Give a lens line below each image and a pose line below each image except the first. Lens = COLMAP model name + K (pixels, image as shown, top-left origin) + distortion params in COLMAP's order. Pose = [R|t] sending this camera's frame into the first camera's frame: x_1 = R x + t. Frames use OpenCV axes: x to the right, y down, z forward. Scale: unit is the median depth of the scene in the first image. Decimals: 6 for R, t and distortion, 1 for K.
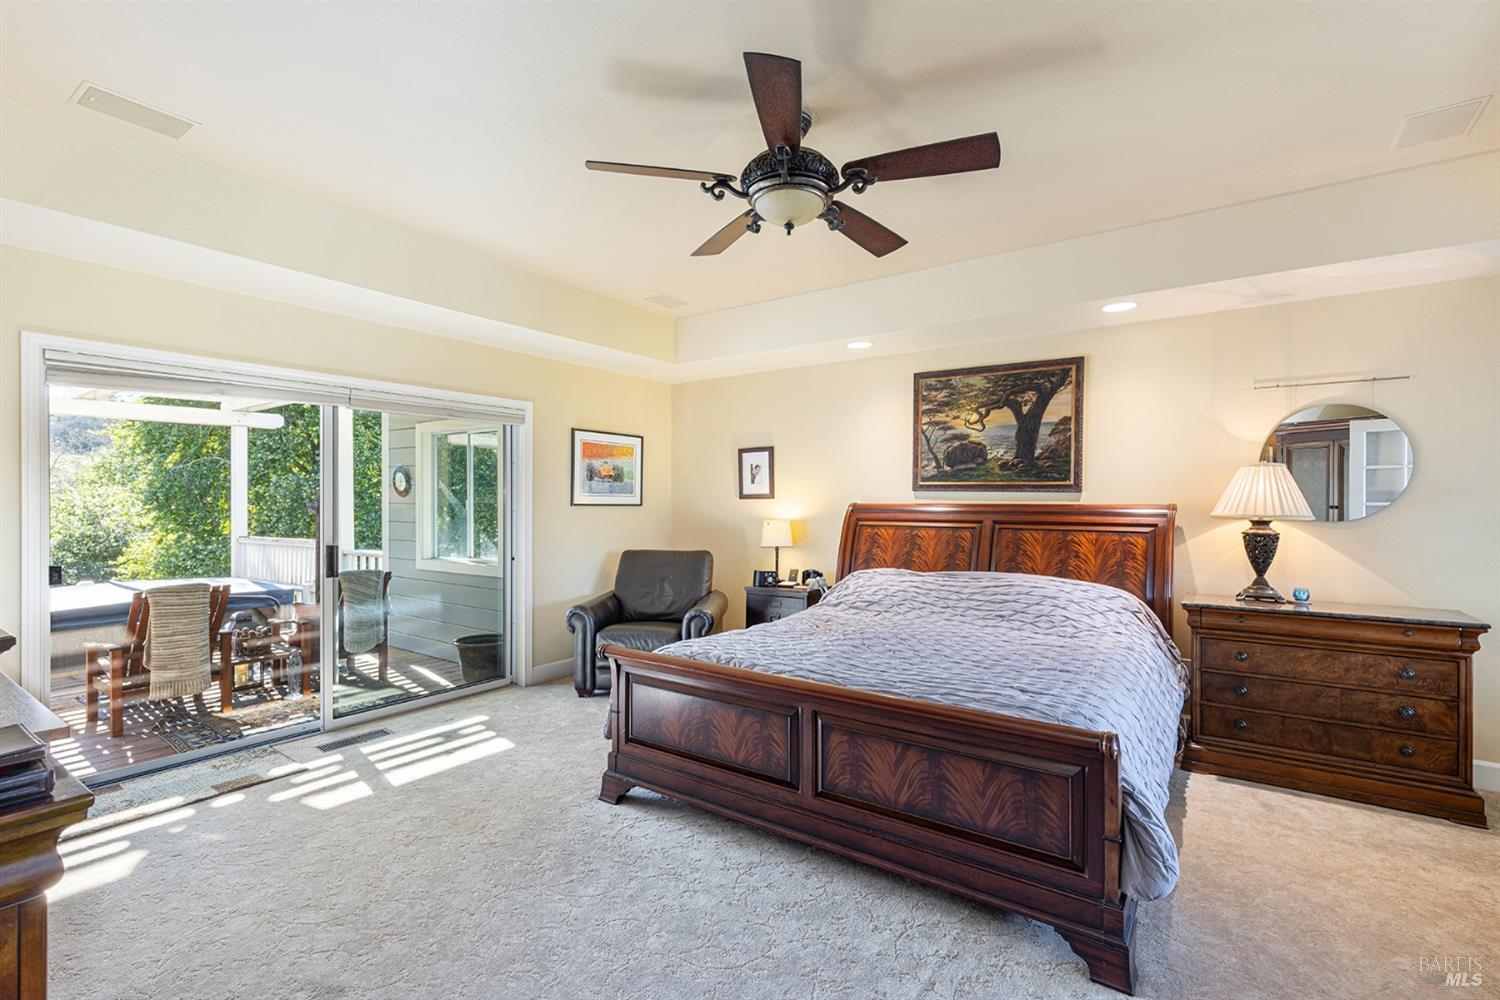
lens RADIAL K [[672.1, 0, 739.5], [0, 672.1, 506.6], [0, 0, 1]] dist [0.002807, 0.000483]
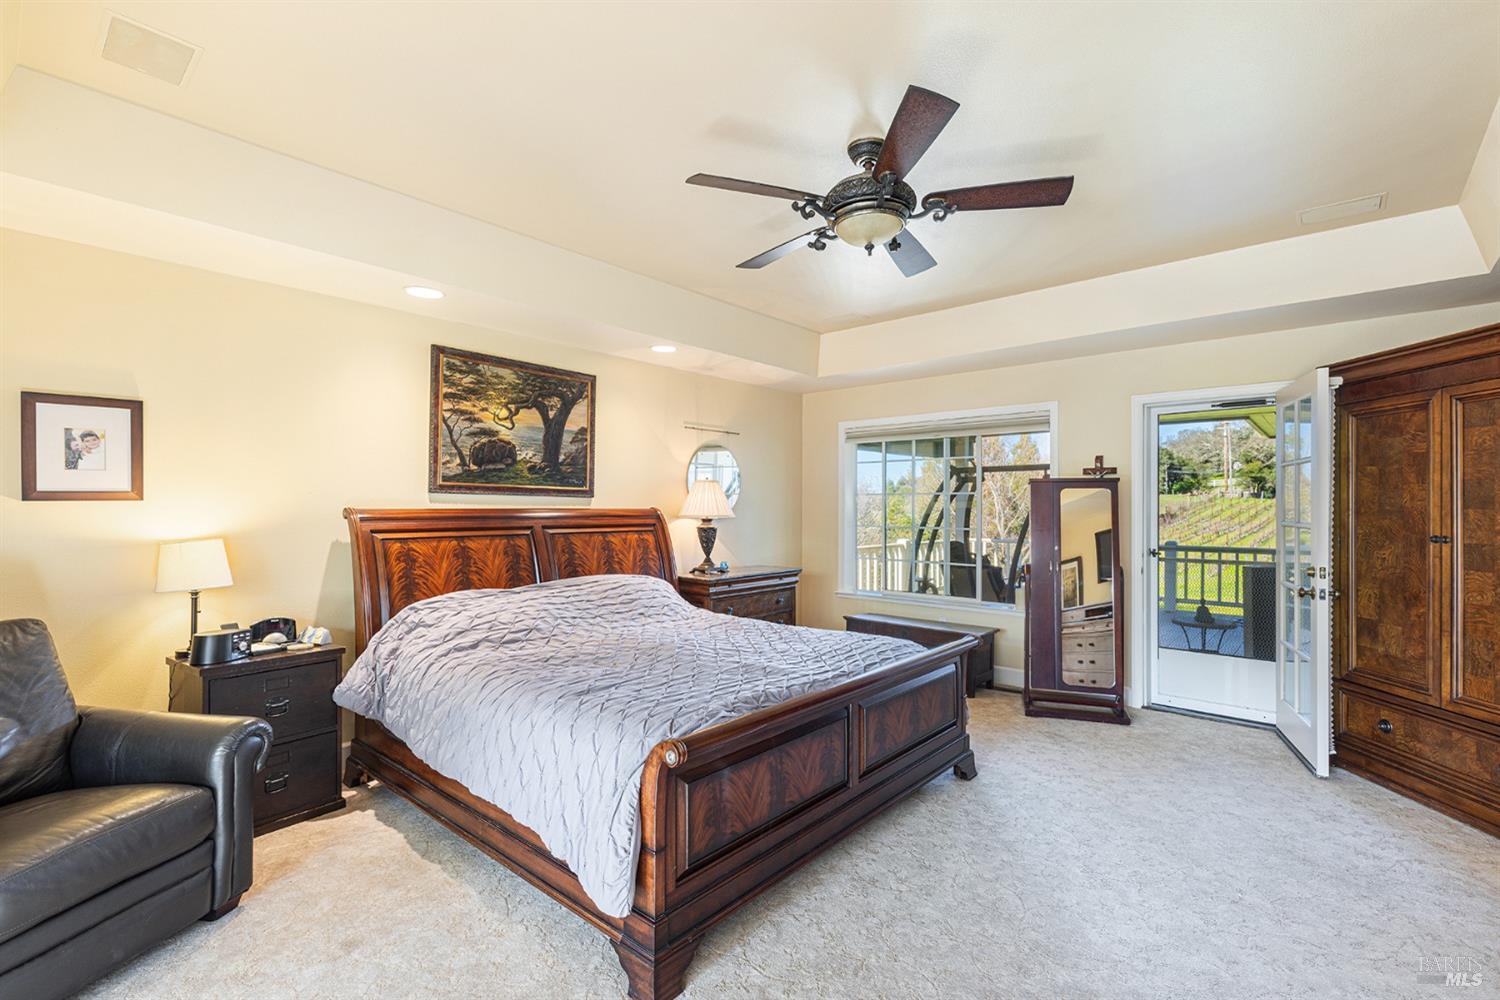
lens RADIAL K [[672.1, 0, 779.2], [0, 672.1, 499.4], [0, 0, 1]] dist [0.002807, 0.000483]
pose [[0.078823, 0.008871, 0.996849, -0.527752], [0.006701, 0.999933, -0.009429, -0.005428], [-0.996866, 0.007423, 0.078759, 0.562859]]
